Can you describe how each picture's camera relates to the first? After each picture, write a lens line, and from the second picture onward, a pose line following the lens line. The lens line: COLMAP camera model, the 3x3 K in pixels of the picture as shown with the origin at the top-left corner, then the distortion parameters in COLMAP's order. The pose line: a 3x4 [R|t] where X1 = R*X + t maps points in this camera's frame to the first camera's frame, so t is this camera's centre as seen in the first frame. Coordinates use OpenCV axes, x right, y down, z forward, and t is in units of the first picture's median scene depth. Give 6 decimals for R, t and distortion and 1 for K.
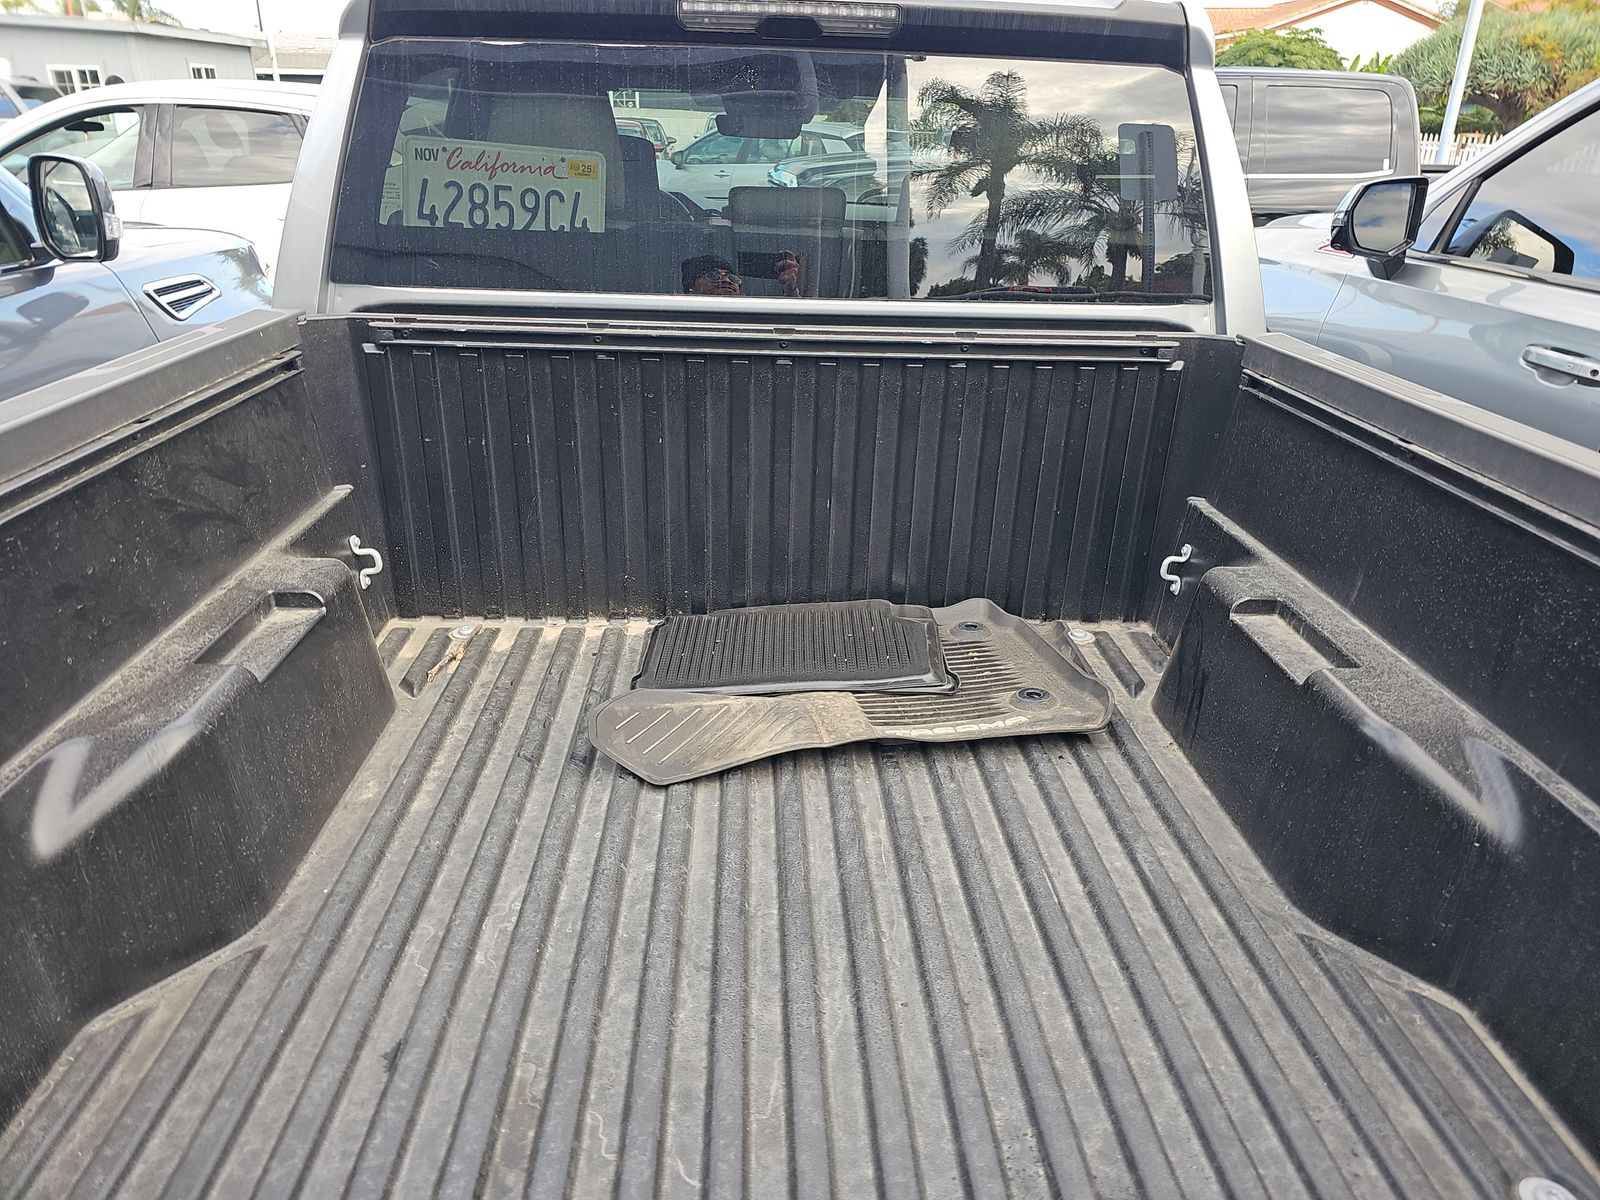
lens RADIAL K [[1063.9, 0, 800.0], [0, 1063.9, 600.0], [0, 0, 1]] dist [0.032062, -0.000249]
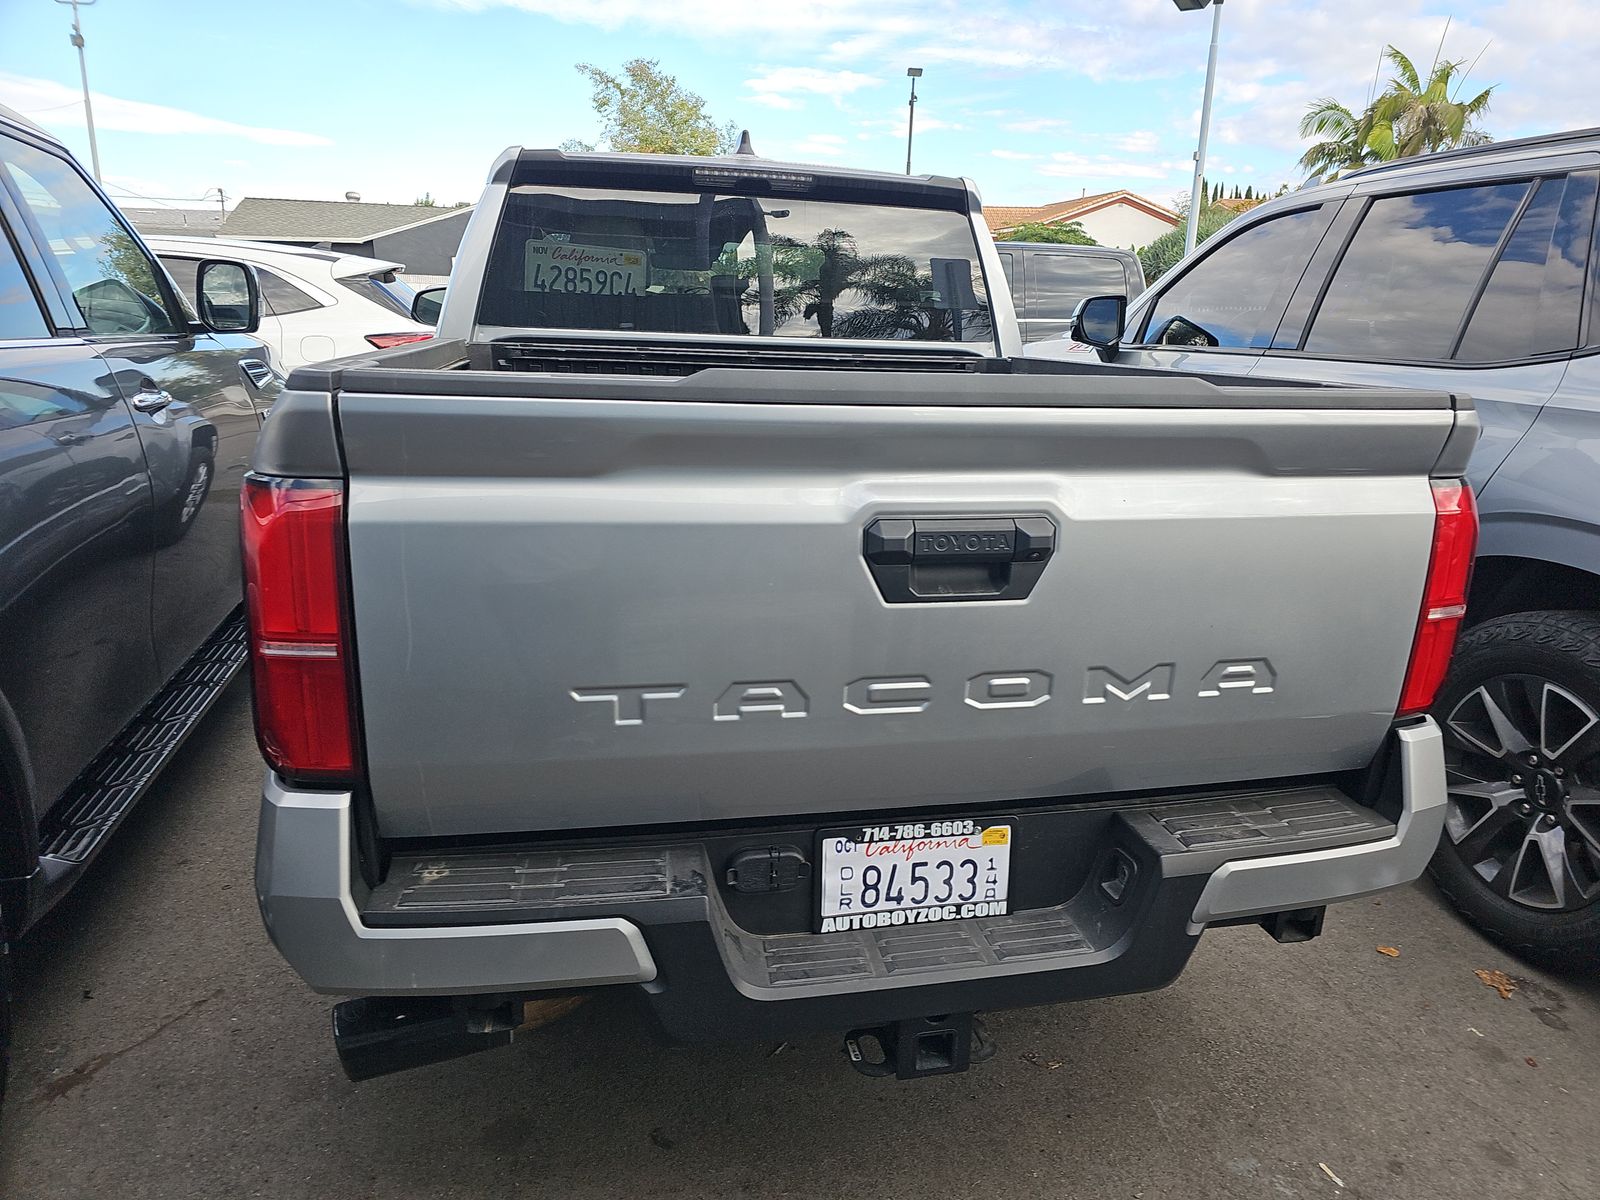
lens RADIAL K [[1051.1, 0, 810.4], [0, 1051.1, 595.4], [0, 0, 1]] dist [0.039067, -0.023545]
pose [[0.985688, -0.039558, 0.163873, -0.215869], [0.061555, 0.989414, -0.131416, 0.356297], [-0.156939, 0.139623, 0.977689, -0.600503]]
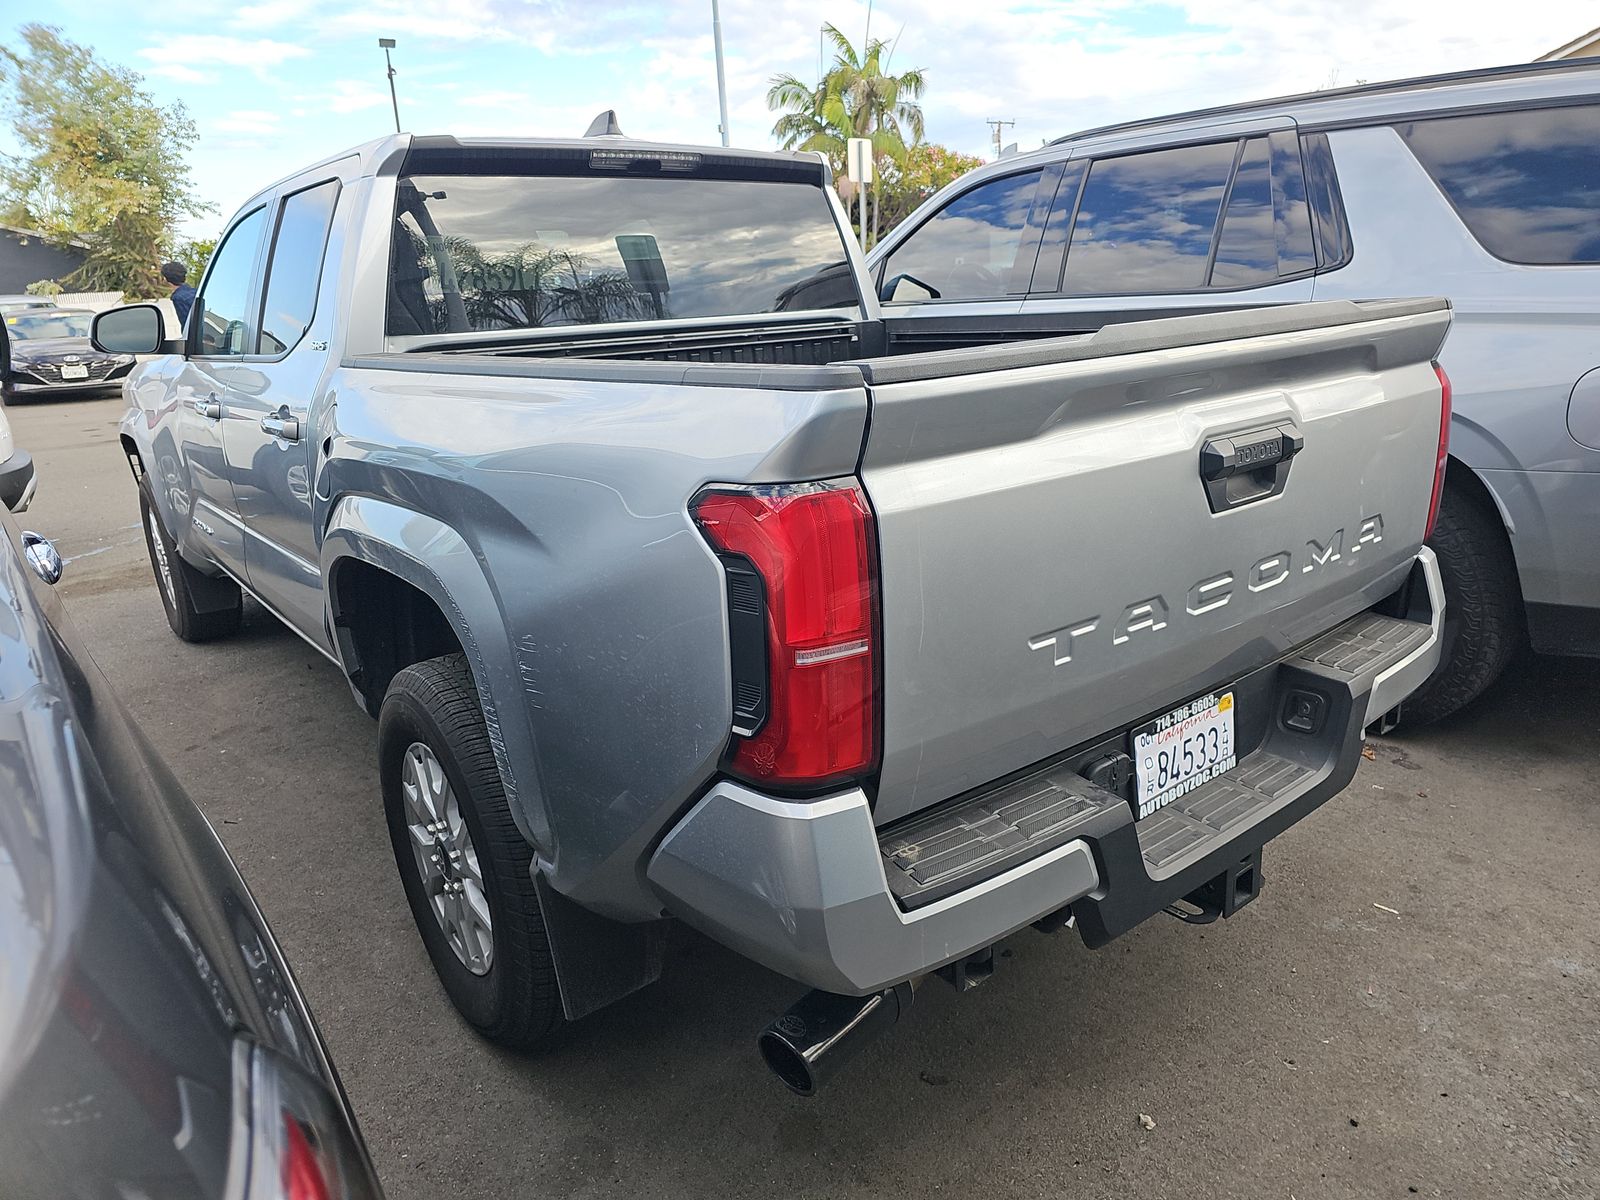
lens RADIAL K [[1060.7, 0, 800.0], [0, 1060.7, 600.0], [0, 0, 1]] dist [0.039122, -0.020594]
pose [[0.812667, -0.232130, 0.534497, -0.833980], [0.297230, 0.954067, -0.037570, 0.262433], [-0.501225, 0.189400, 0.844335, -0.431161]]
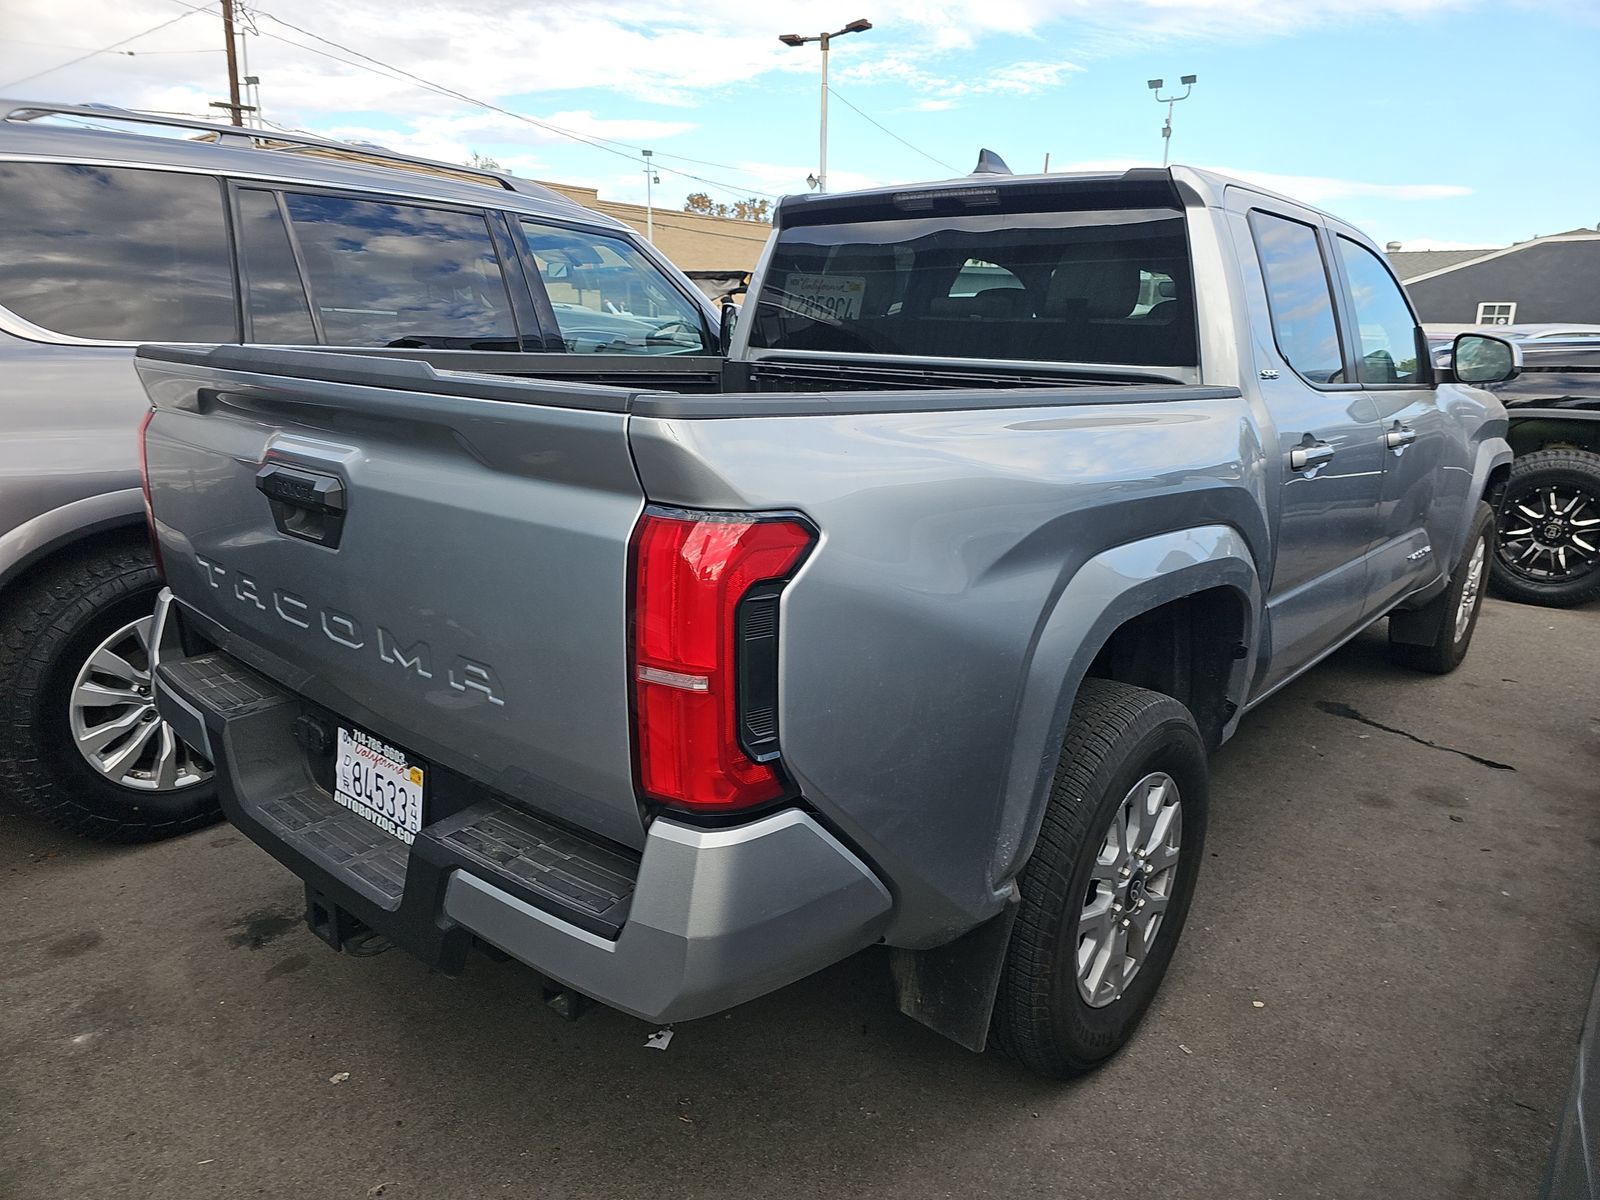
lens RADIAL K [[1060.7, 0, 800.0], [0, 1060.7, 600.0], [0, 0, 1]] dist [0.039122, -0.020594]
pose [[0.721273, 0.162615, -0.673292, 1.016506], [-0.280362, 0.957404, -0.069106, 0.256676], [0.633374, 0.238609, 0.736140, -0.264841]]
